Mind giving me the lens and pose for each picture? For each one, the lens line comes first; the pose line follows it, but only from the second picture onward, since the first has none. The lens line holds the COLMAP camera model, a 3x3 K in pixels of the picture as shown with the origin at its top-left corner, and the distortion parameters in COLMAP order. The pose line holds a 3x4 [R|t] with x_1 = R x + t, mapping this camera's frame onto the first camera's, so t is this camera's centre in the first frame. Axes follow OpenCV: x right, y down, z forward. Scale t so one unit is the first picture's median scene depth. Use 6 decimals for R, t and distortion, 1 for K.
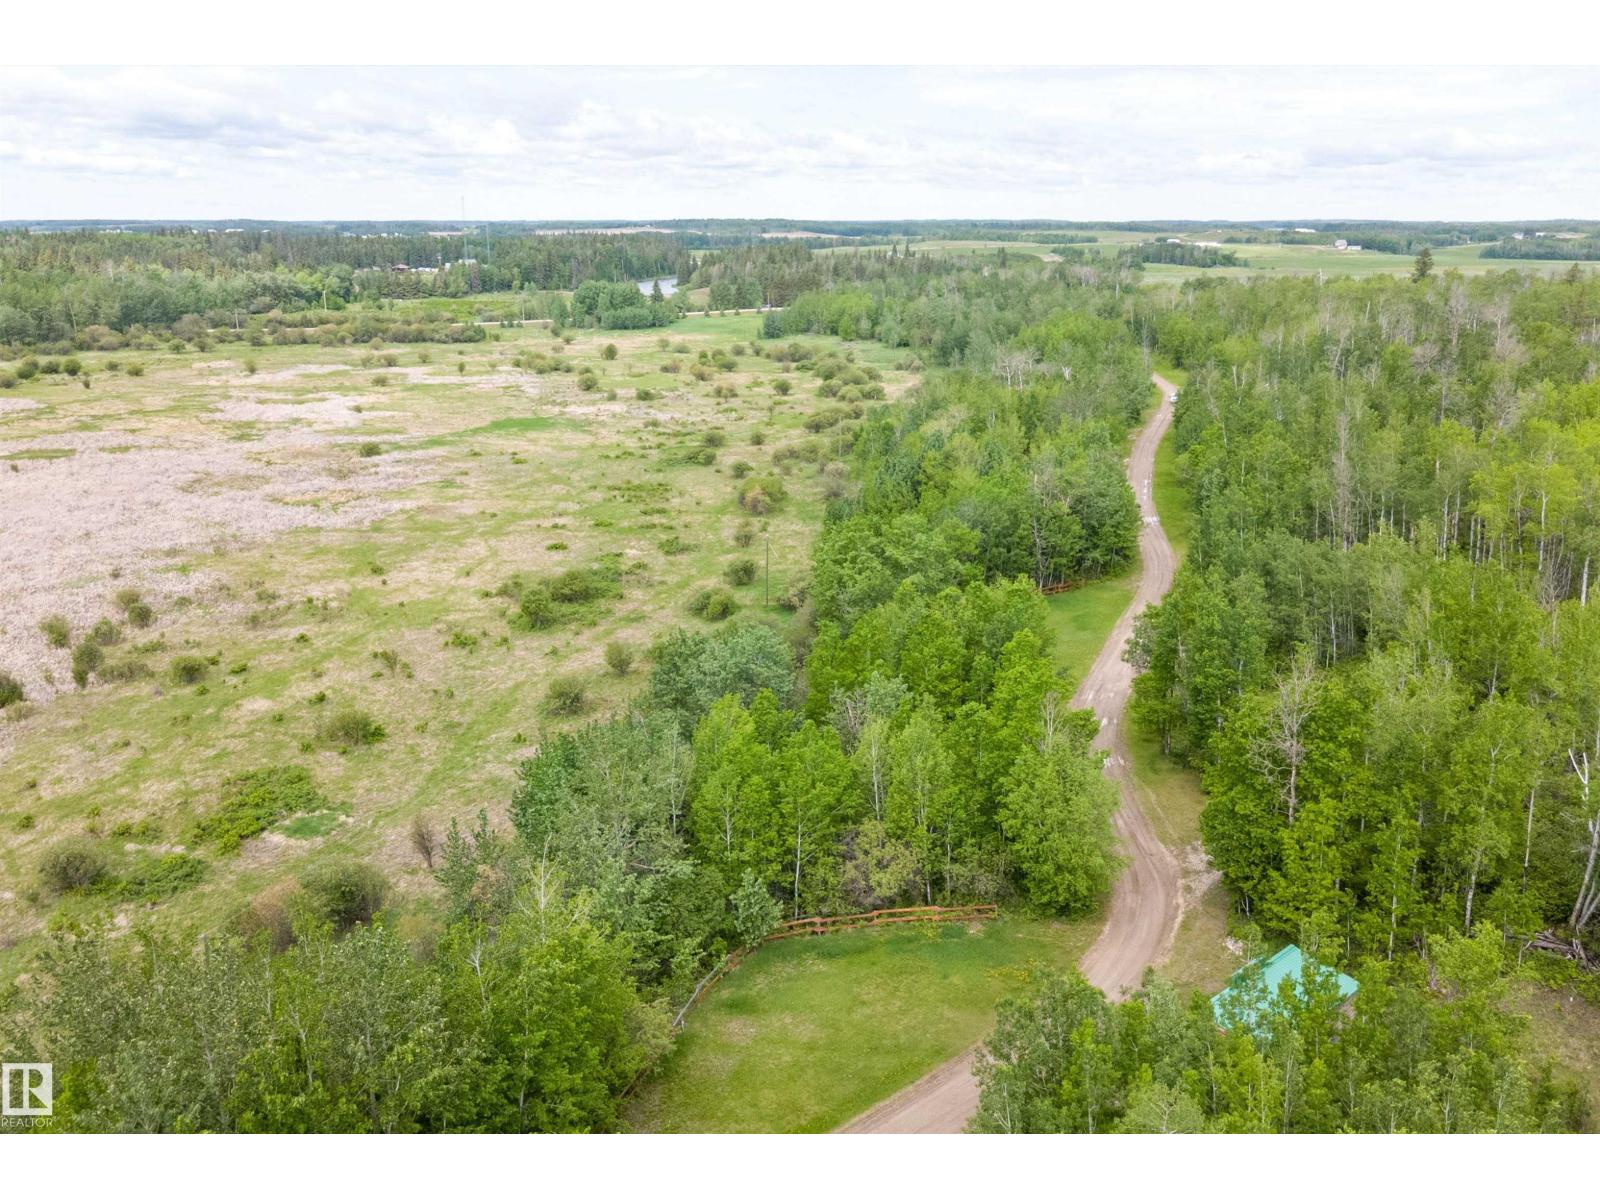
lens RADIAL K [[1518.1, 0, 800.0], [0, 1518.1, 600.0], [0, 0, 1]] dist [0.017242, 0.004028]
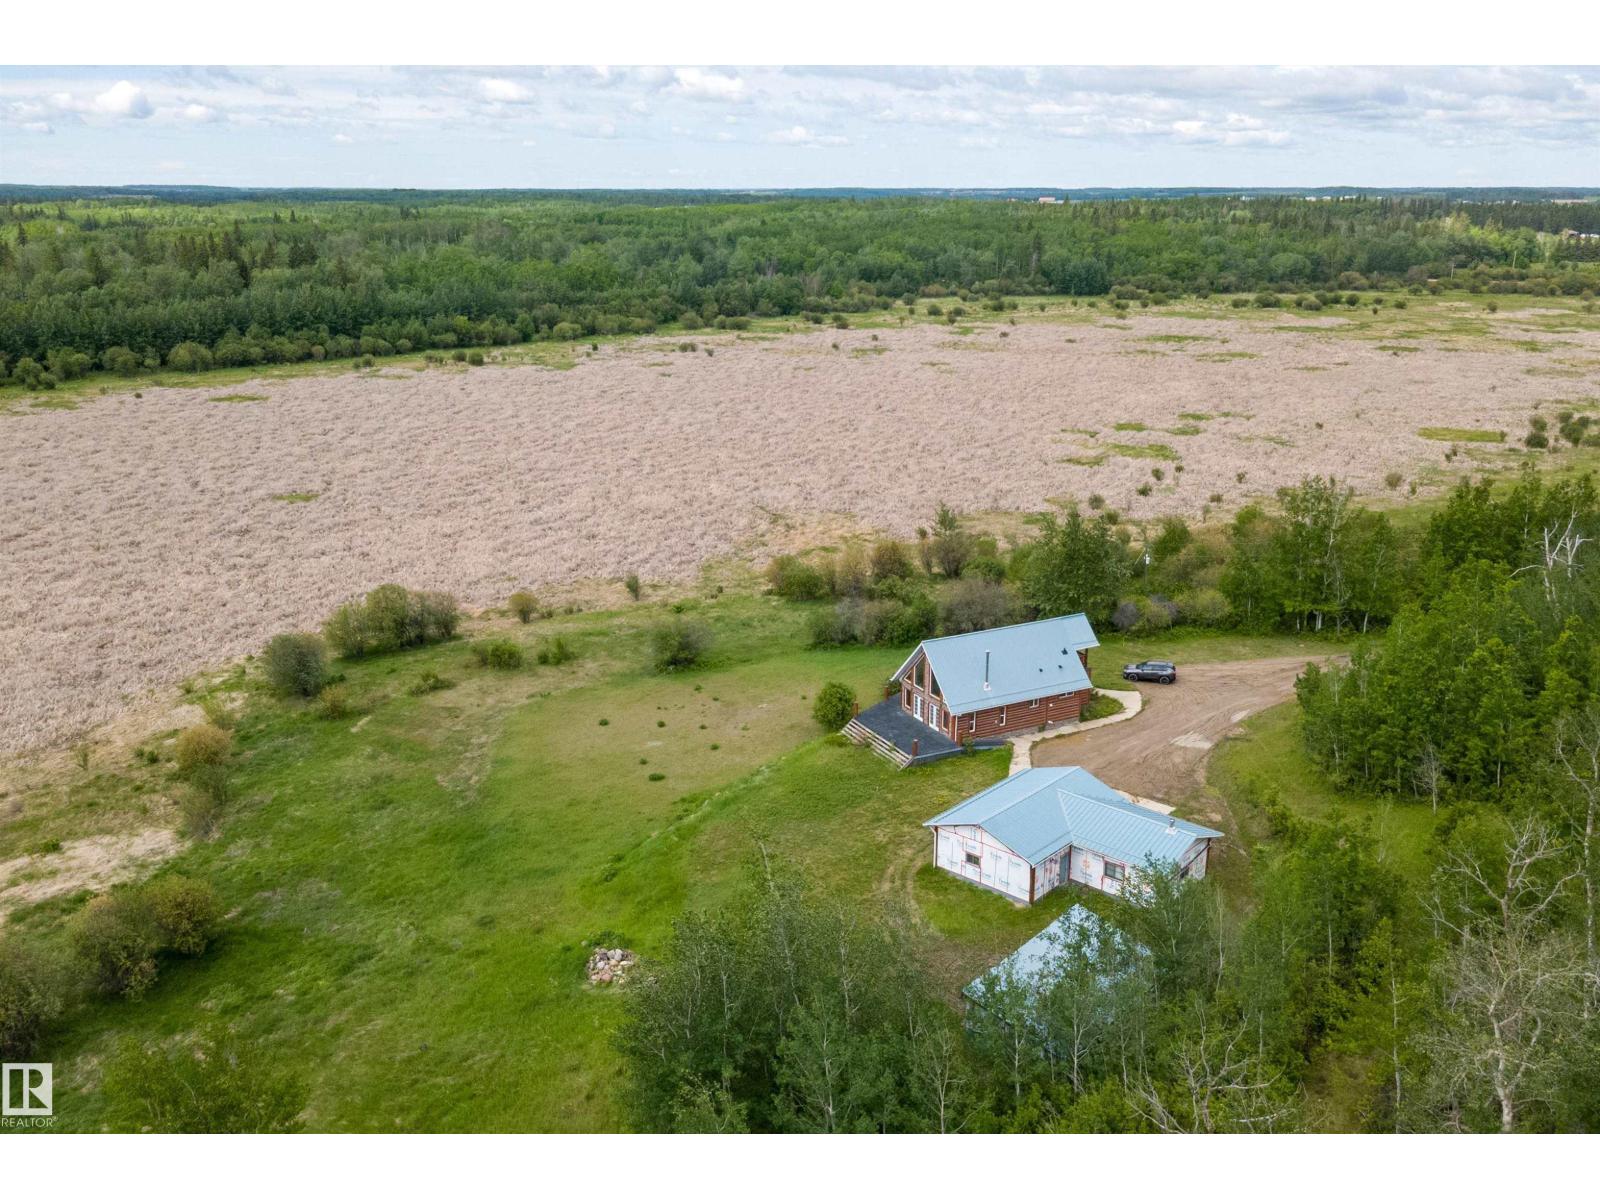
lens RADIAL K [[1518.1, 0, 800.0], [0, 1518.1, 600.0], [0, 0, 1]] dist [0.017242, 0.004028]
pose [[0.788302, 0.170783, -0.591112, -0.022246], [-0.158288, 0.984661, 0.073395, 0.070343], [0.594580, 0.035709, 0.803243, -0.288402]]
